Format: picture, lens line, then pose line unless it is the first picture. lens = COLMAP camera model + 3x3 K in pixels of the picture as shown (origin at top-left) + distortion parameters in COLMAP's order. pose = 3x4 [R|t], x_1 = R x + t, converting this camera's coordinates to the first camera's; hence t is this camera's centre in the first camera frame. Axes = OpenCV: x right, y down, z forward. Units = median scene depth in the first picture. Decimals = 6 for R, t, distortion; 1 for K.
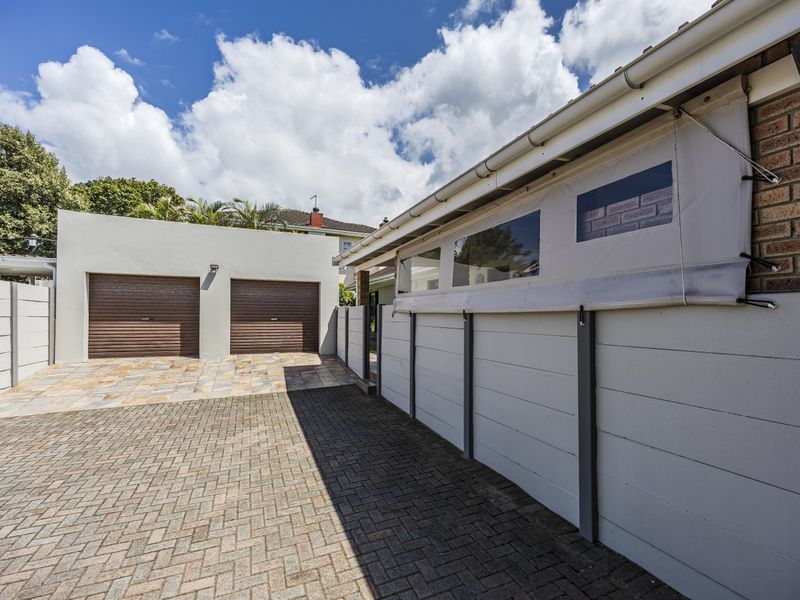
lens RADIAL K [[346.6, 0, 413.8], [0, 346.6, 307.9], [0, 0, 1]] dist [-0.001069, 0.000758]
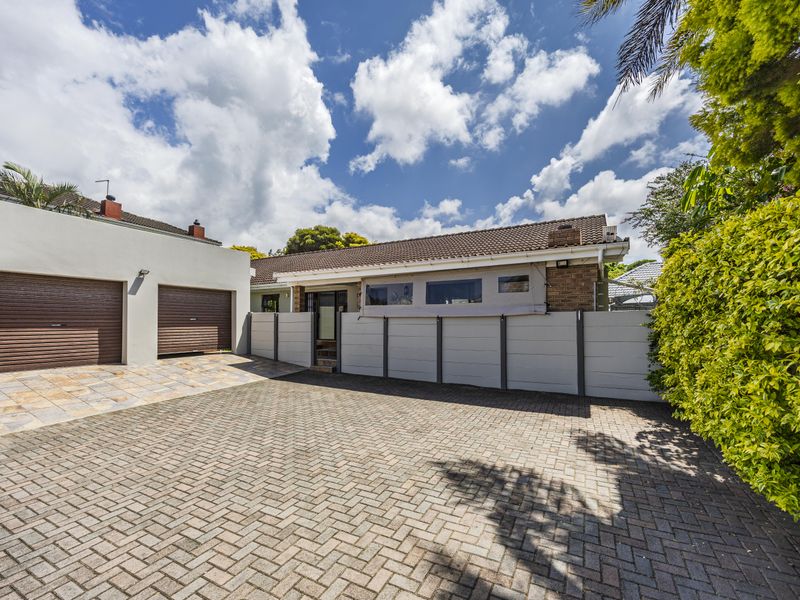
lens RADIAL K [[346.6, 0, 396.3], [0, 346.6, 307.6], [0, 0, 1]] dist [-0.001069, 0.000758]
pose [[0.779550, 0.013952, 0.626185, -0.632443], [-0.004577, 0.999852, -0.016579, -0.002930], [-0.626323, 0.010058, 0.779499, -0.234626]]
